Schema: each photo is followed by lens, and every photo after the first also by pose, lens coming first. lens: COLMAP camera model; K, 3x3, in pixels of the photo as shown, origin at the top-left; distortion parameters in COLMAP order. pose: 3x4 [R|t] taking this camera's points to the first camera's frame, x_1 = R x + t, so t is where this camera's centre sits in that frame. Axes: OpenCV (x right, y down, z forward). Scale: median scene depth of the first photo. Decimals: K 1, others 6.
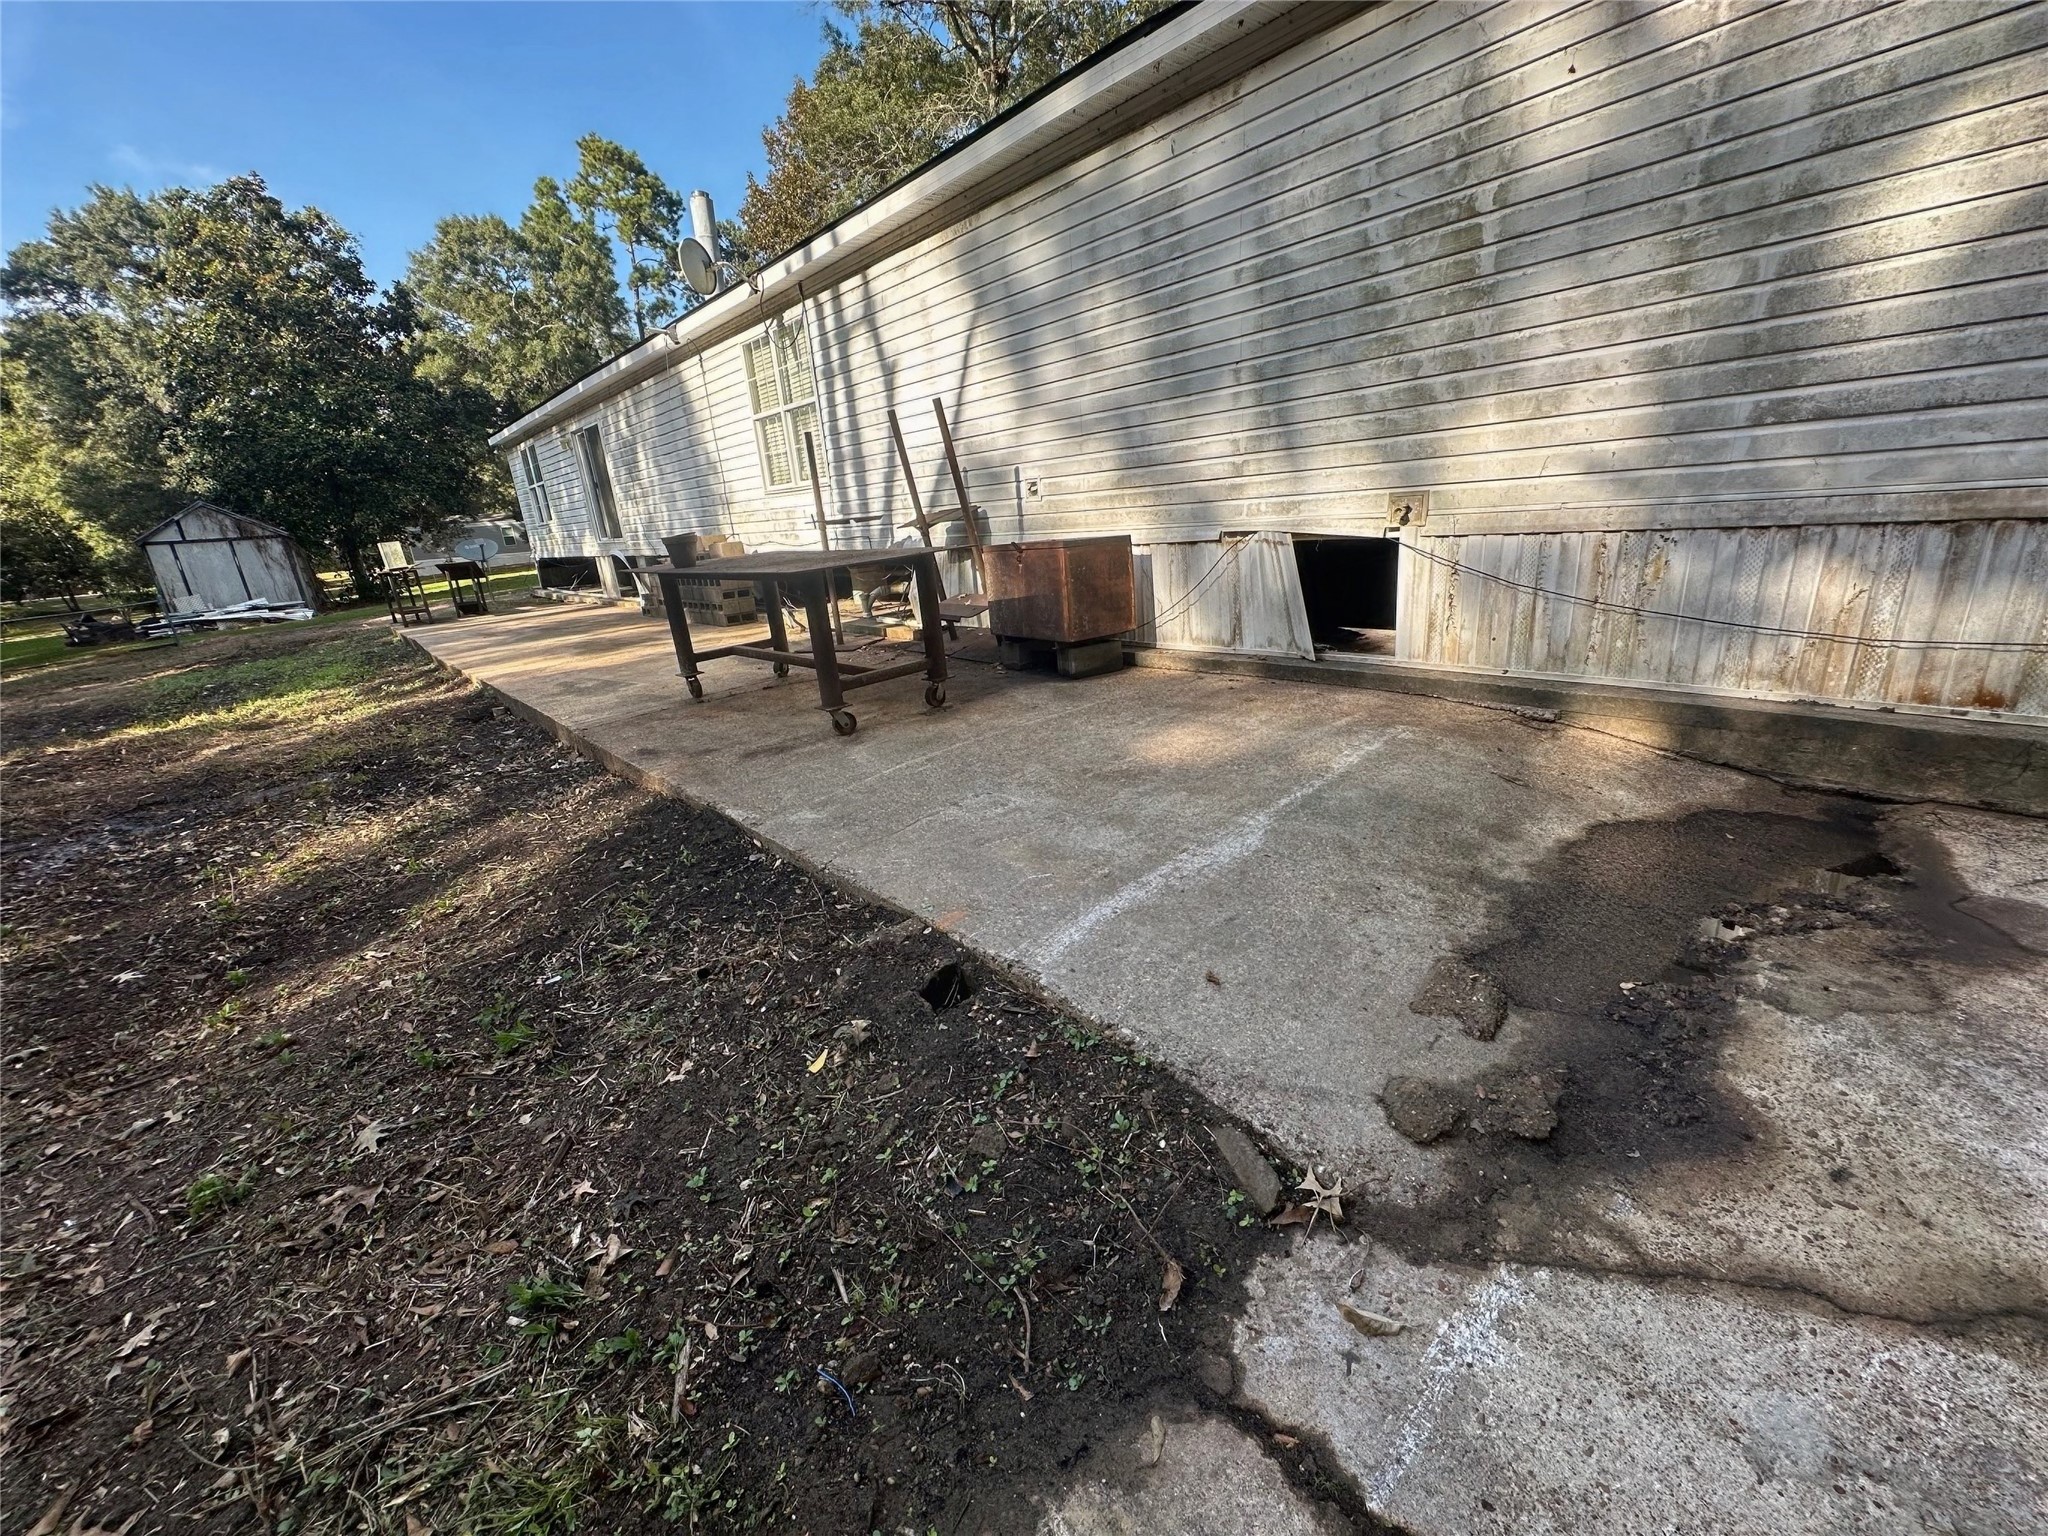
lens RADIAL K [[820.1, 0, 1024.0], [0, 820.1, 768.0], [0, 0, 1]] dist [0.001095, 0.000295]
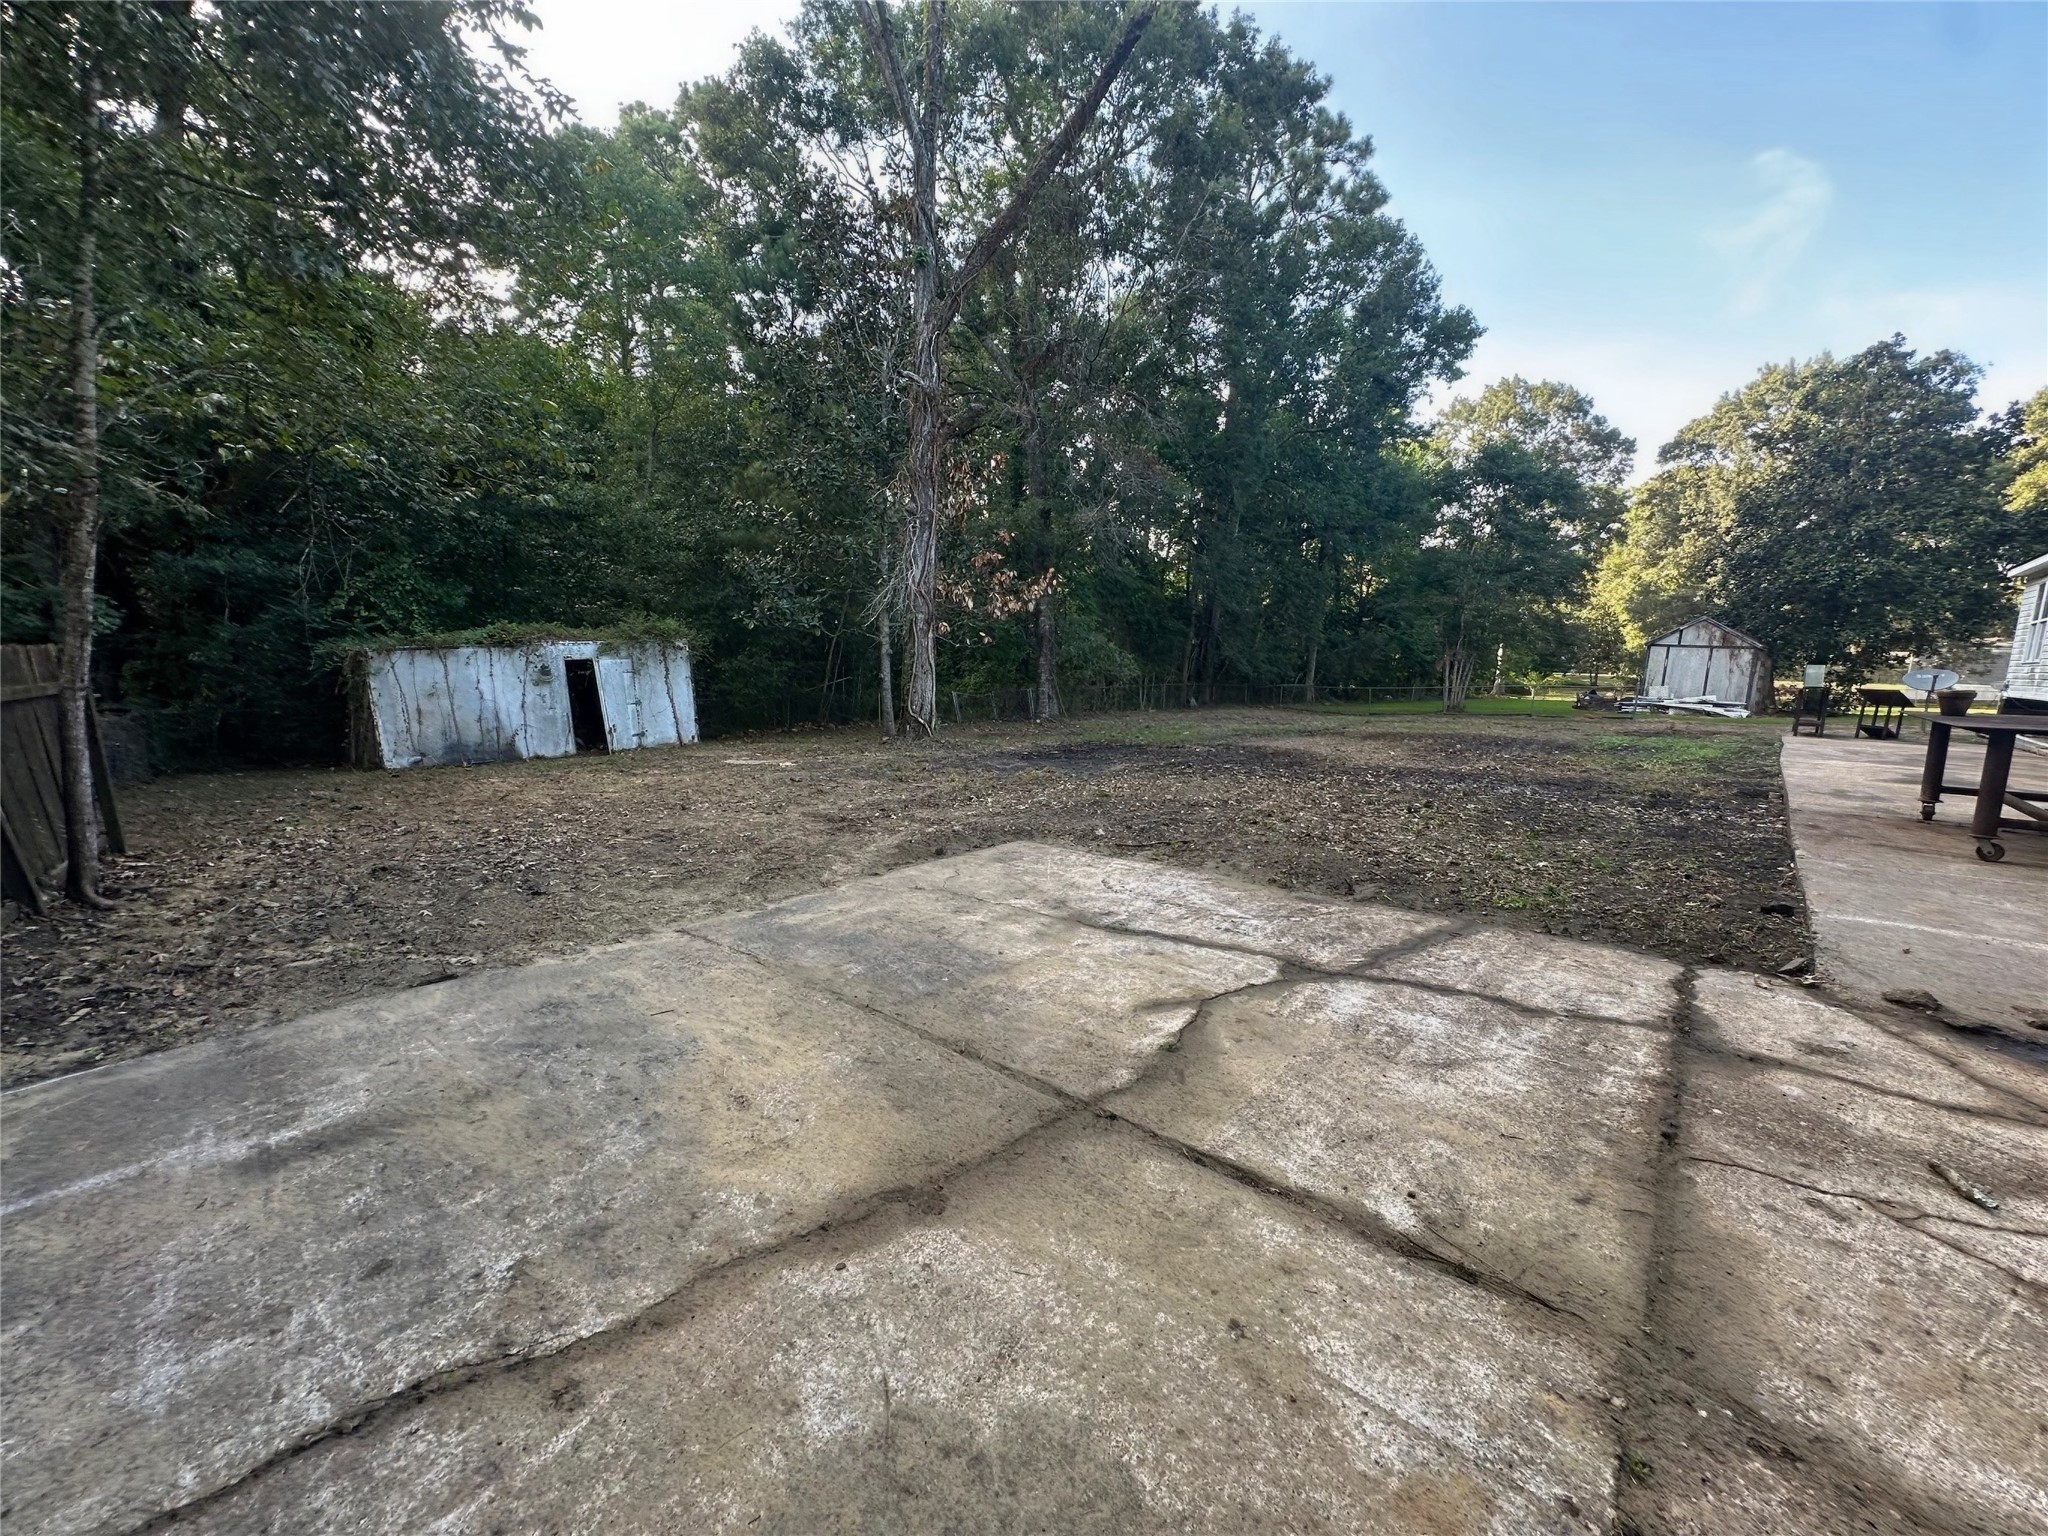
lens RADIAL K [[820.1, 0, 1024.0], [0, 820.1, 768.0], [0, 0, 1]] dist [0.001095, 0.000295]
pose [[0.104248, 0.226389, -0.968442, 0.156256], [-0.340642, 0.922978, 0.179093, 0.020029], [0.934396, 0.311222, 0.173337, -0.119146]]
